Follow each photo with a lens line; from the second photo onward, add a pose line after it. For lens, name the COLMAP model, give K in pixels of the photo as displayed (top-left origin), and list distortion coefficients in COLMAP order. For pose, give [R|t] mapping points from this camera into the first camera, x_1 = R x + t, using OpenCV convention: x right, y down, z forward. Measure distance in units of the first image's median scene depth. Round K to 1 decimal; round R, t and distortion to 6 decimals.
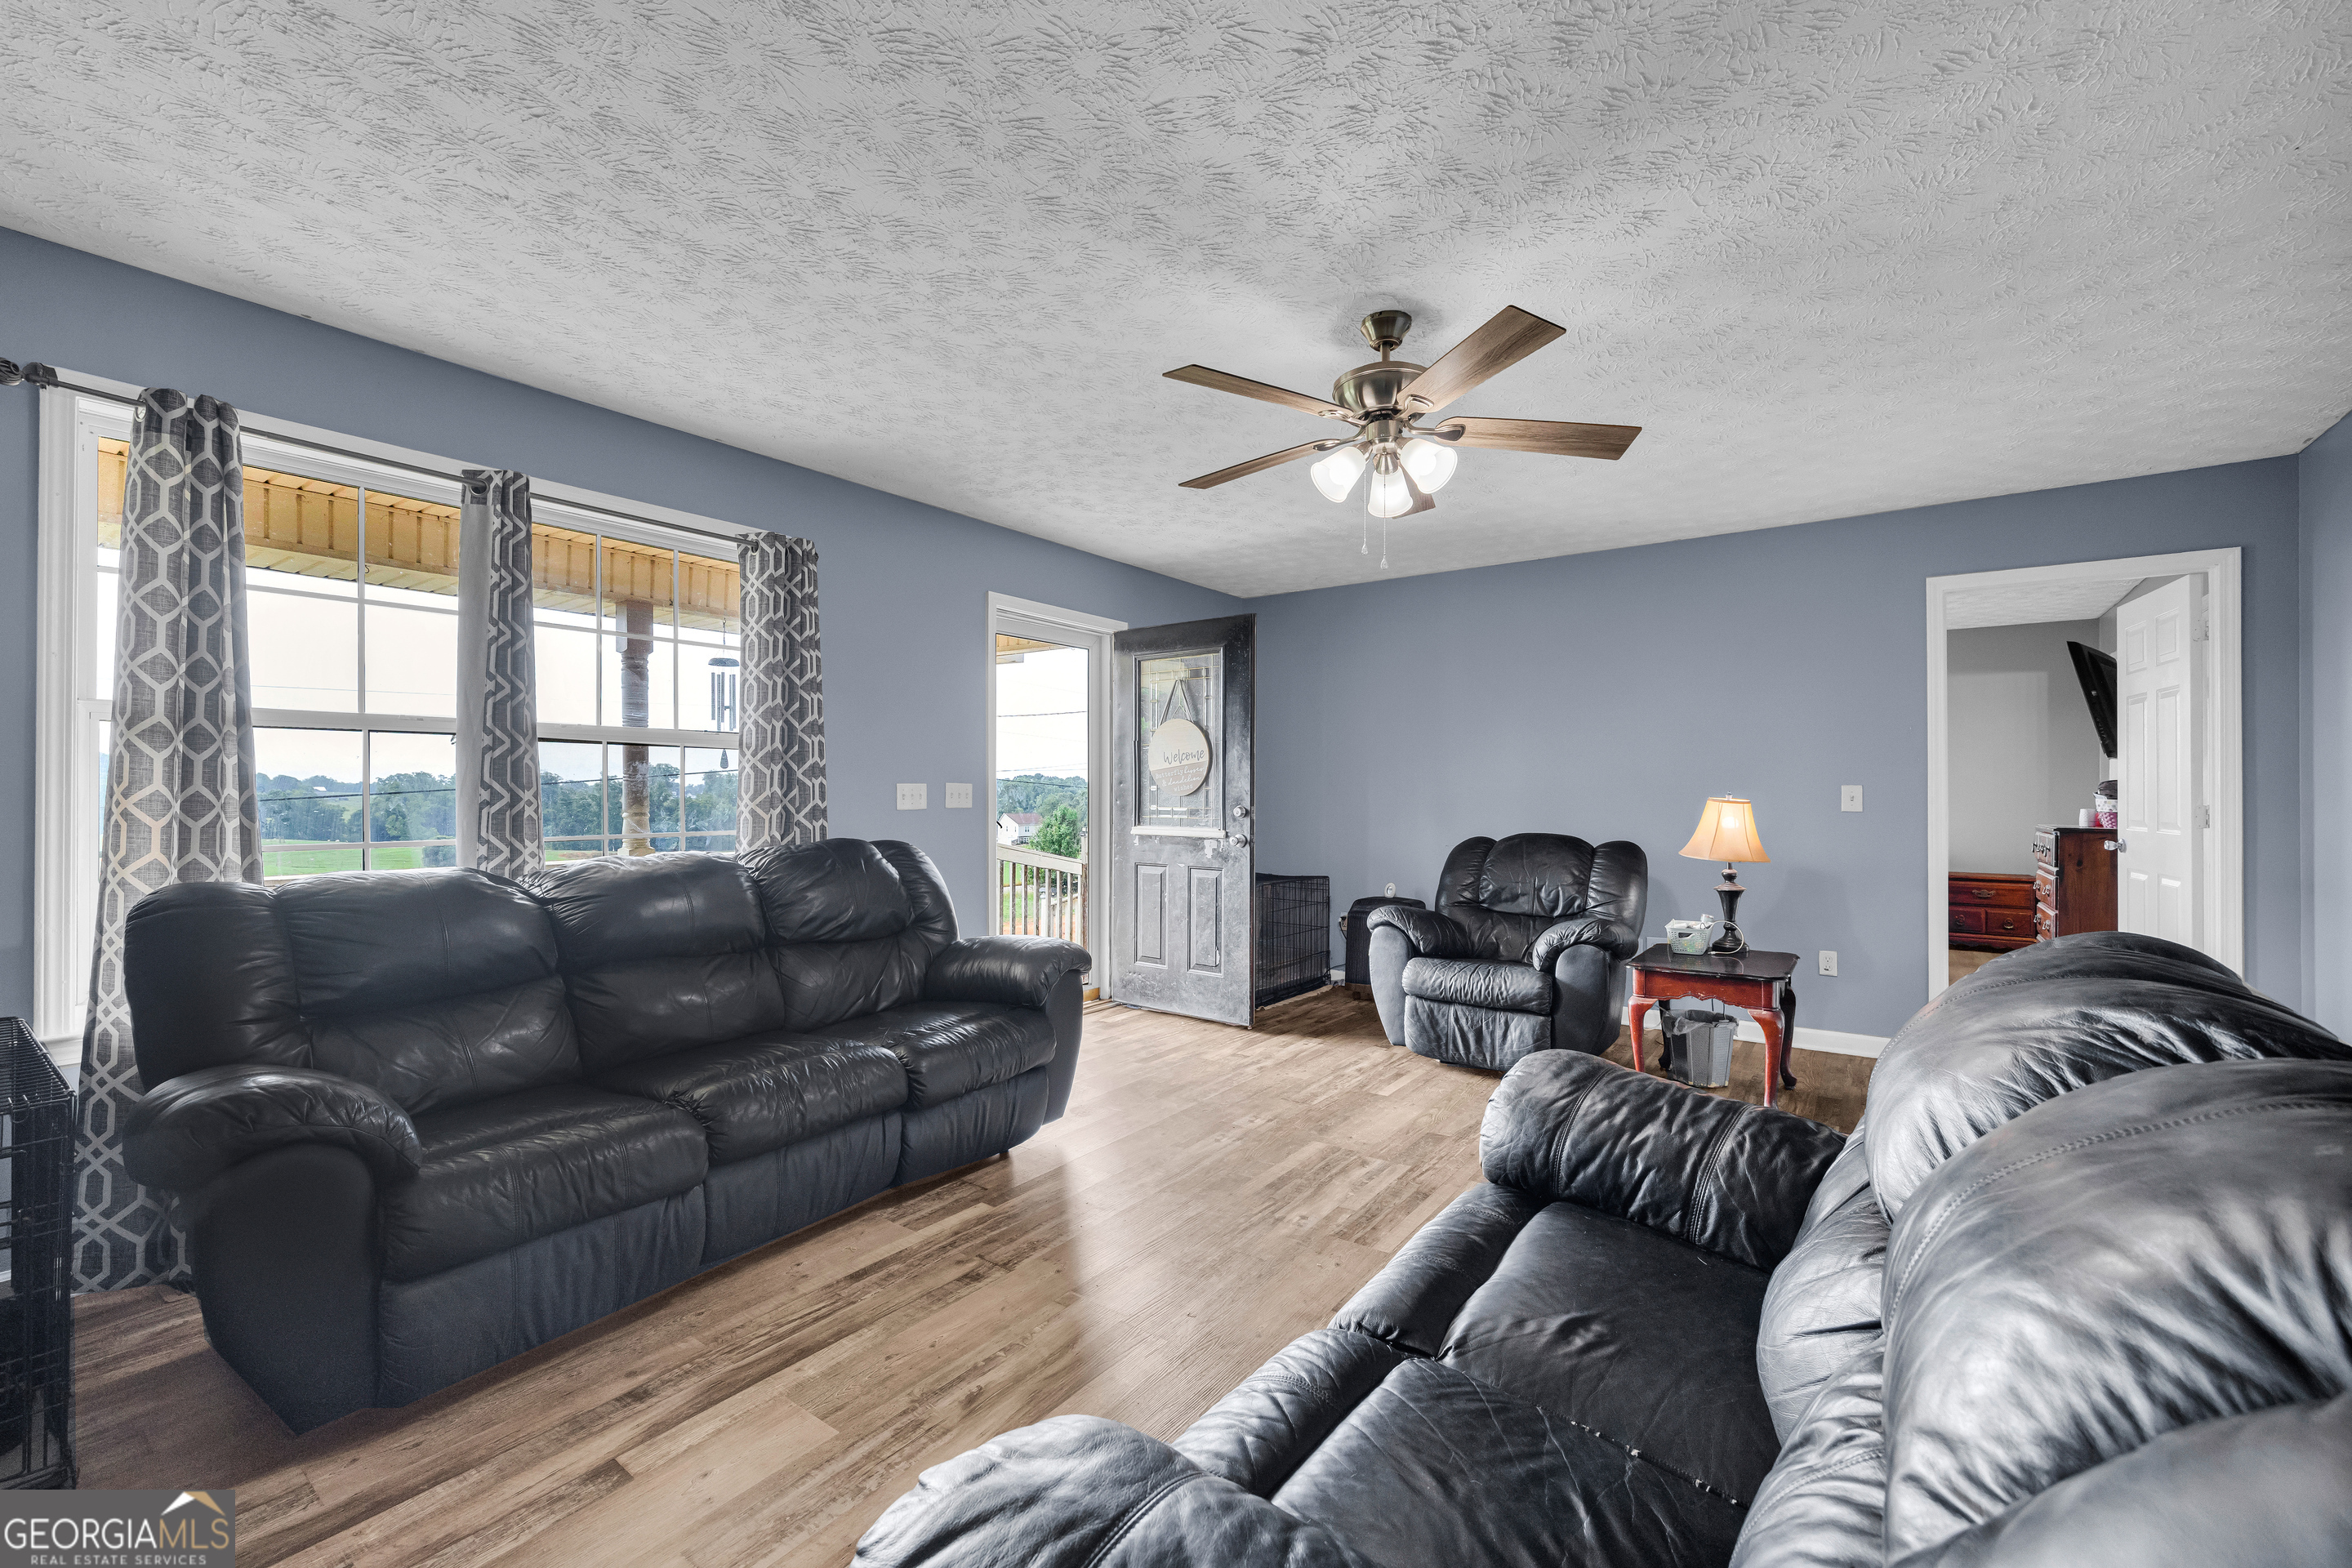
lens RADIAL K [[955.8, 0, 1176.0], [0, 955.8, 784.0], [0, 0, 1]] dist [0.000252, -0.000178]
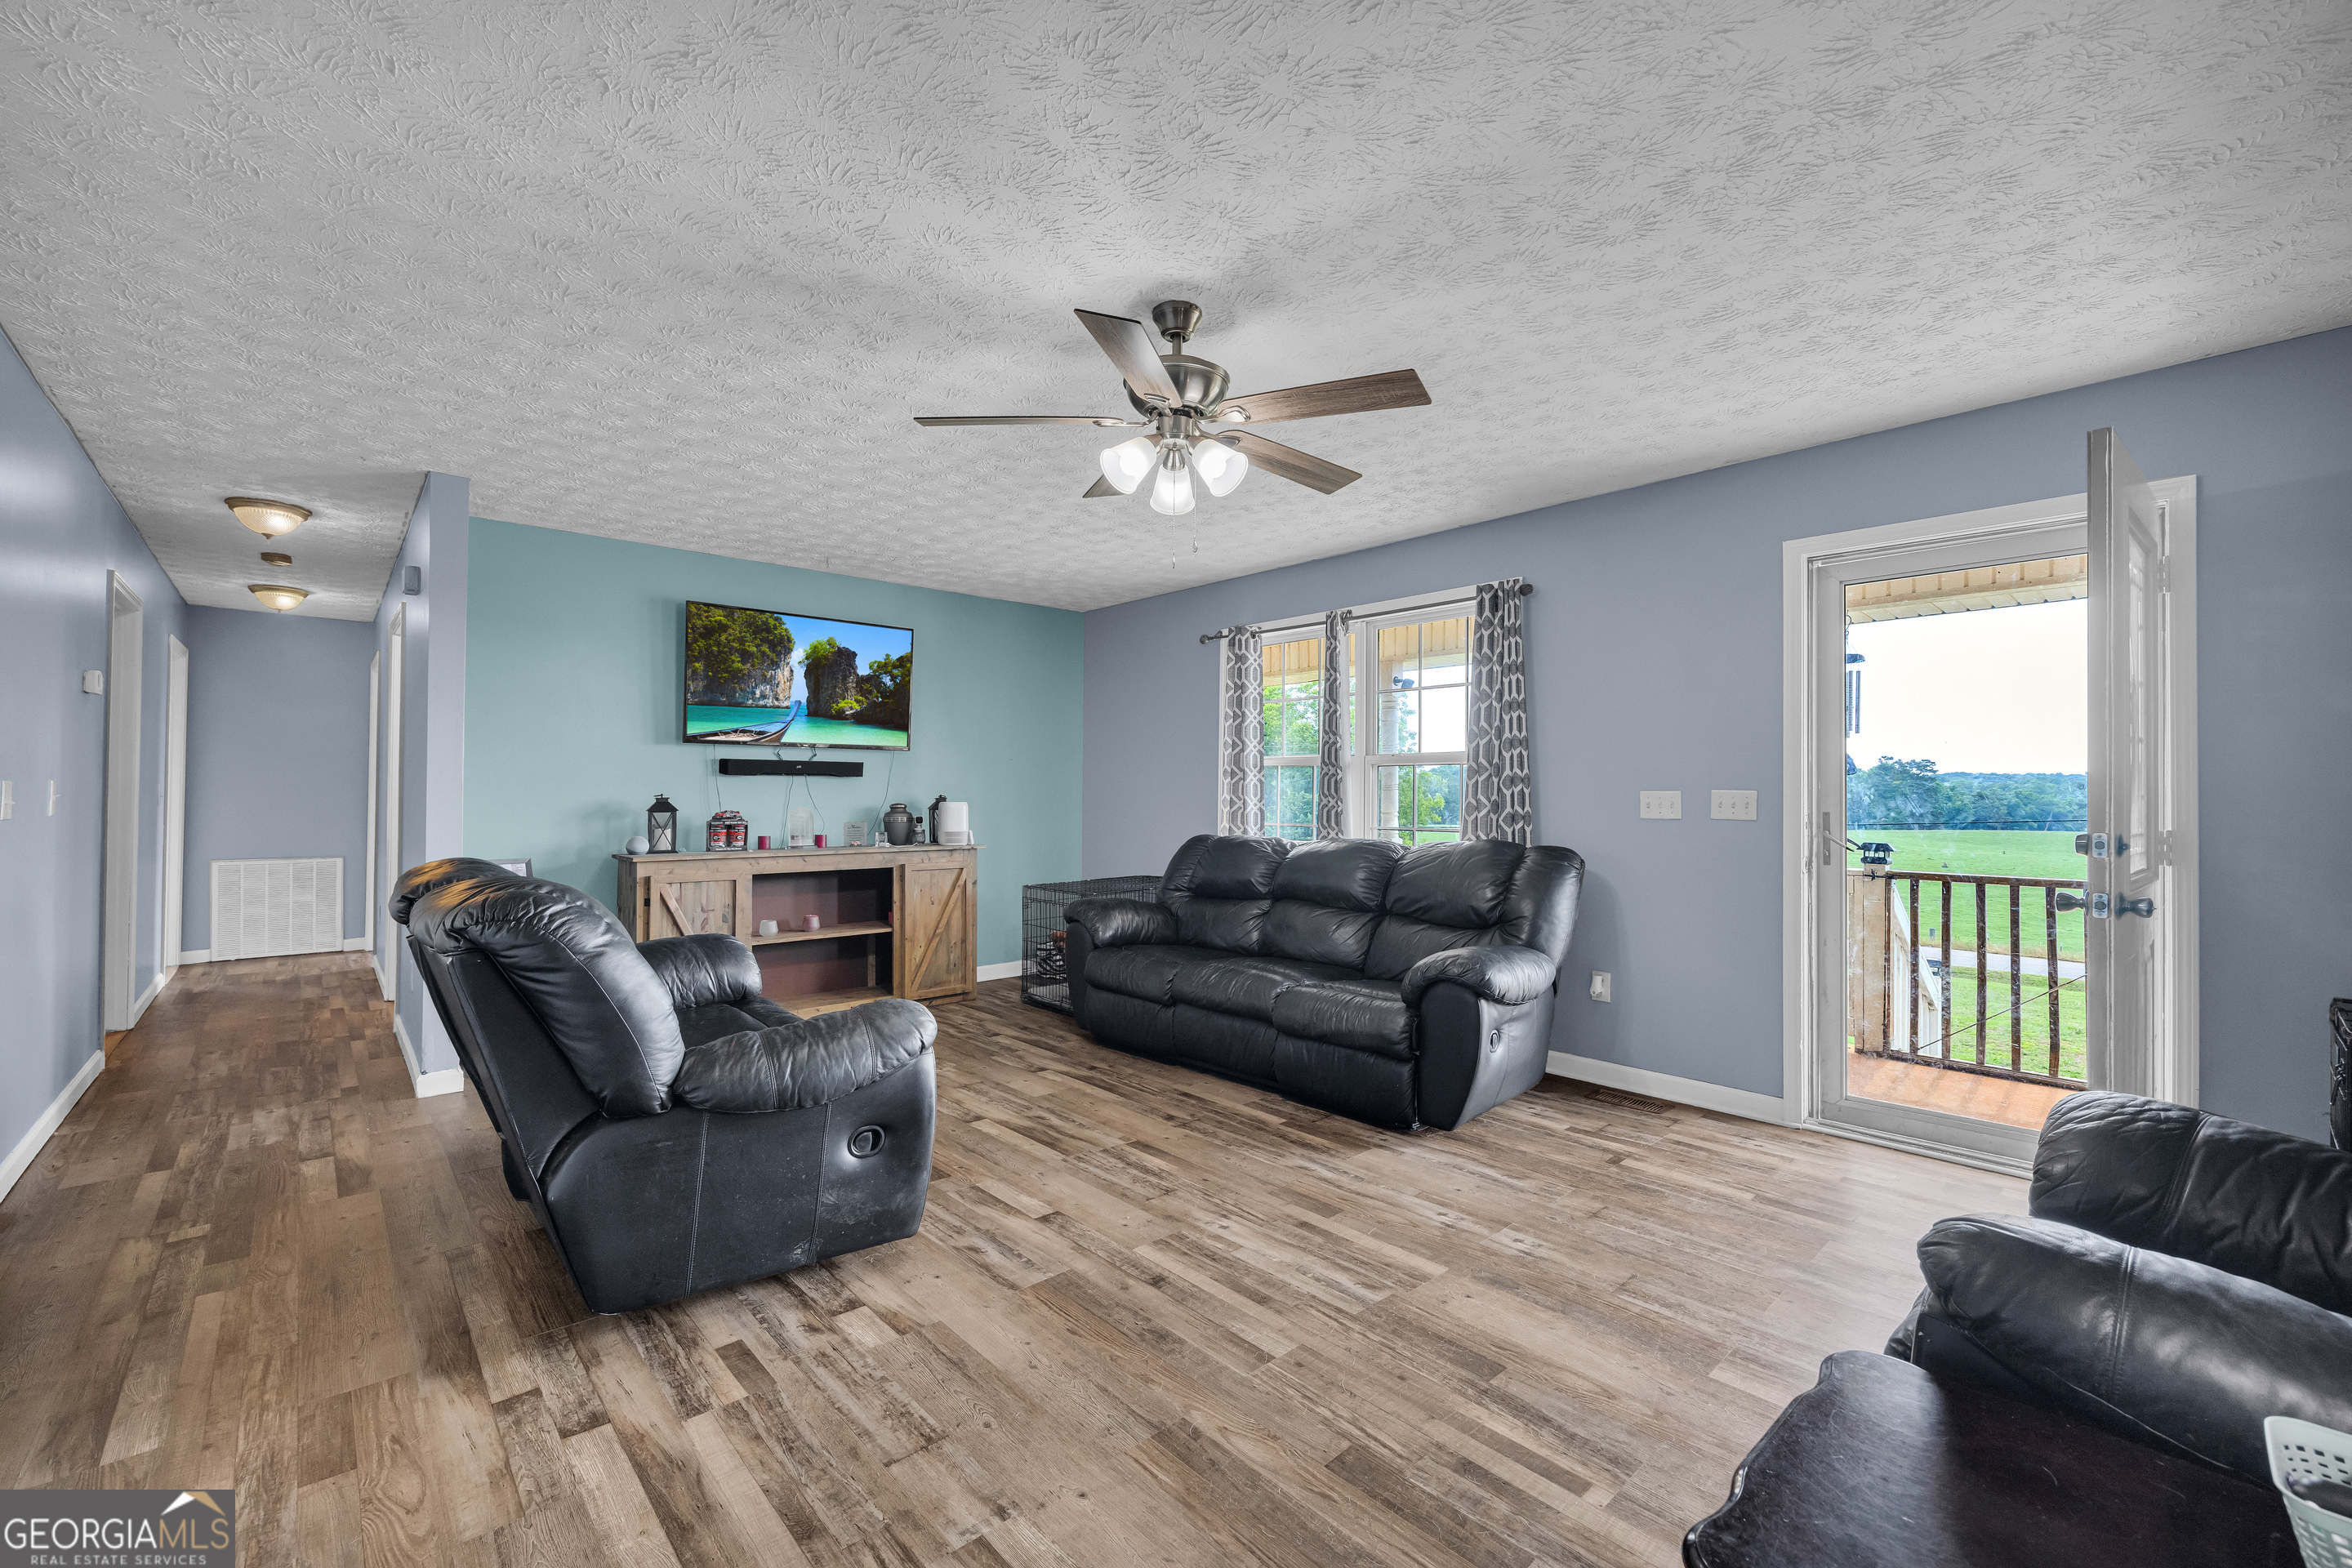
lens RADIAL K [[955.8, 0, 1176.0], [0, 955.8, 784.0], [0, 0, 1]] dist [0.000252, -0.000178]
pose [[-0.190042, -0.014501, -0.981669, 1.090367], [0.001413, 0.999886, -0.015044, 0.008671], [0.981775, -0.004246, -0.190000, 1.107899]]
